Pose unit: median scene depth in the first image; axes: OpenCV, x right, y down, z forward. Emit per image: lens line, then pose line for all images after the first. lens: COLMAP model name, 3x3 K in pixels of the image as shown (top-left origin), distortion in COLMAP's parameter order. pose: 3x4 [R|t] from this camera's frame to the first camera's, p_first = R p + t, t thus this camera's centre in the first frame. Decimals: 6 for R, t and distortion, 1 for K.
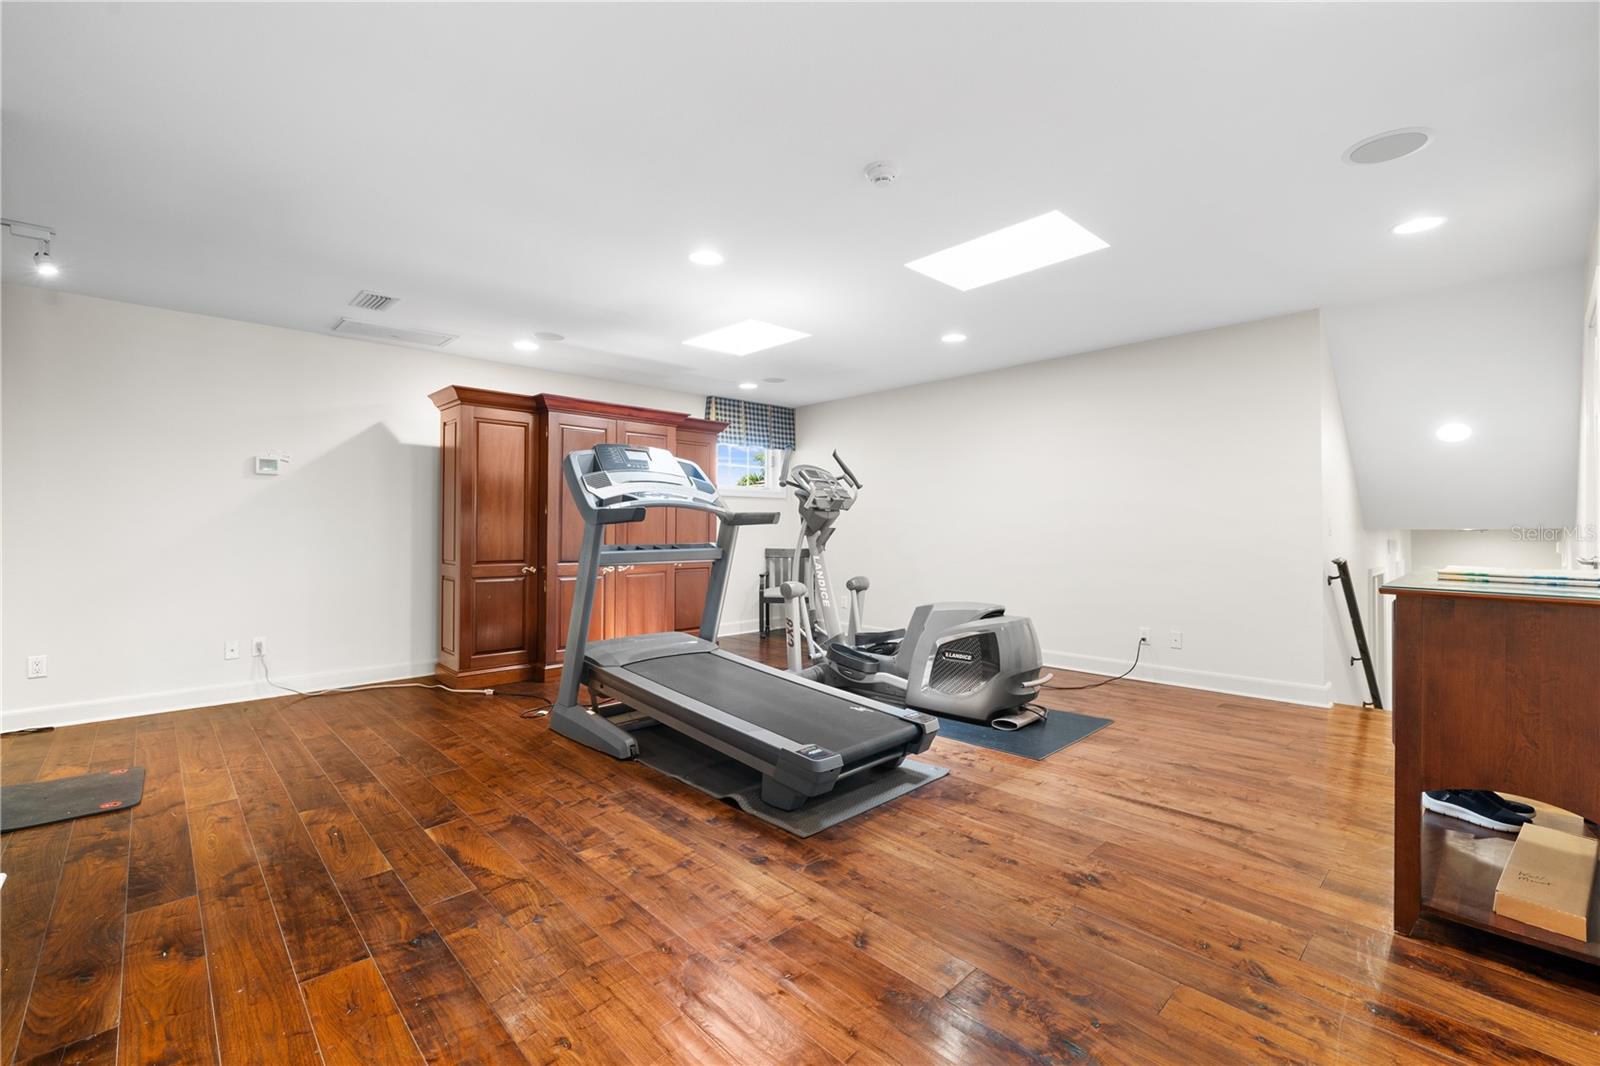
lens RADIAL K [[672.6, 0, 798.7], [0, 672.6, 522.3], [0, 0, 1]] dist [0.000982, 0.000237]
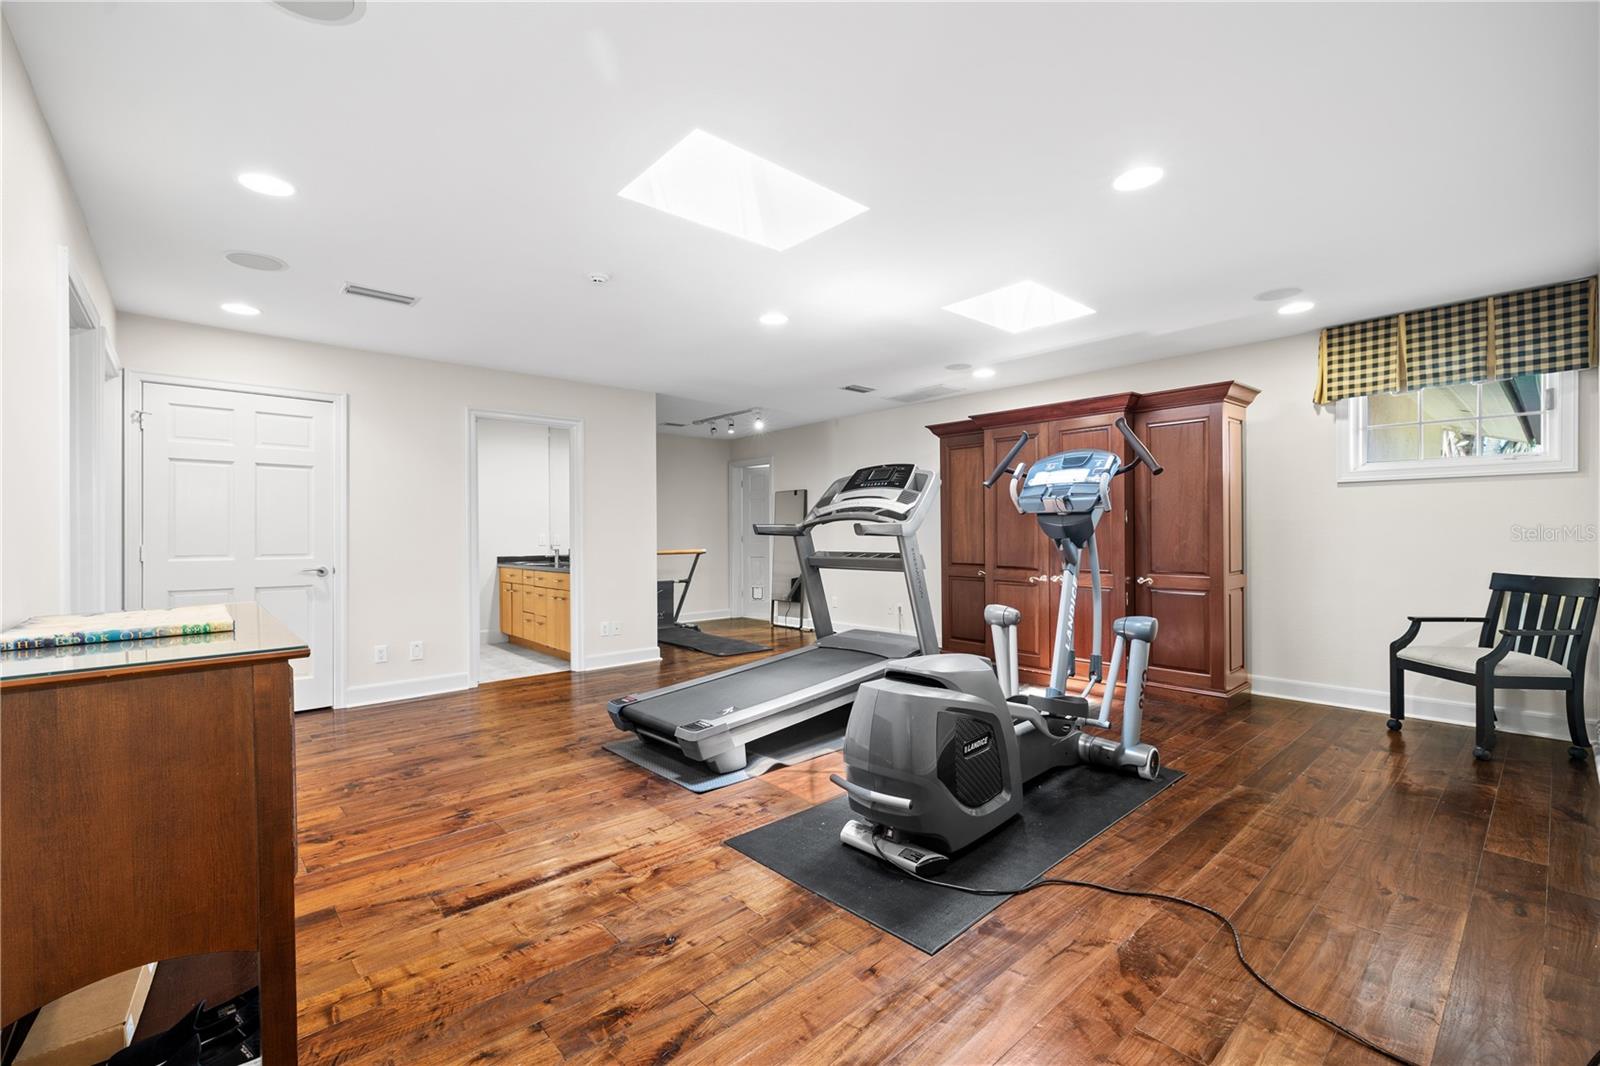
lens RADIAL K [[676.4, 0, 800.0], [0, 676.4, 533.0], [0, 0, 1]] dist [0.000470, -0.000038]
pose [[-0.023658, -0.004062, -0.999712, 1.312199], [0.016808, 0.999849, -0.004461, 0.002416], [0.999579, -0.016909, -0.023587, 1.284205]]
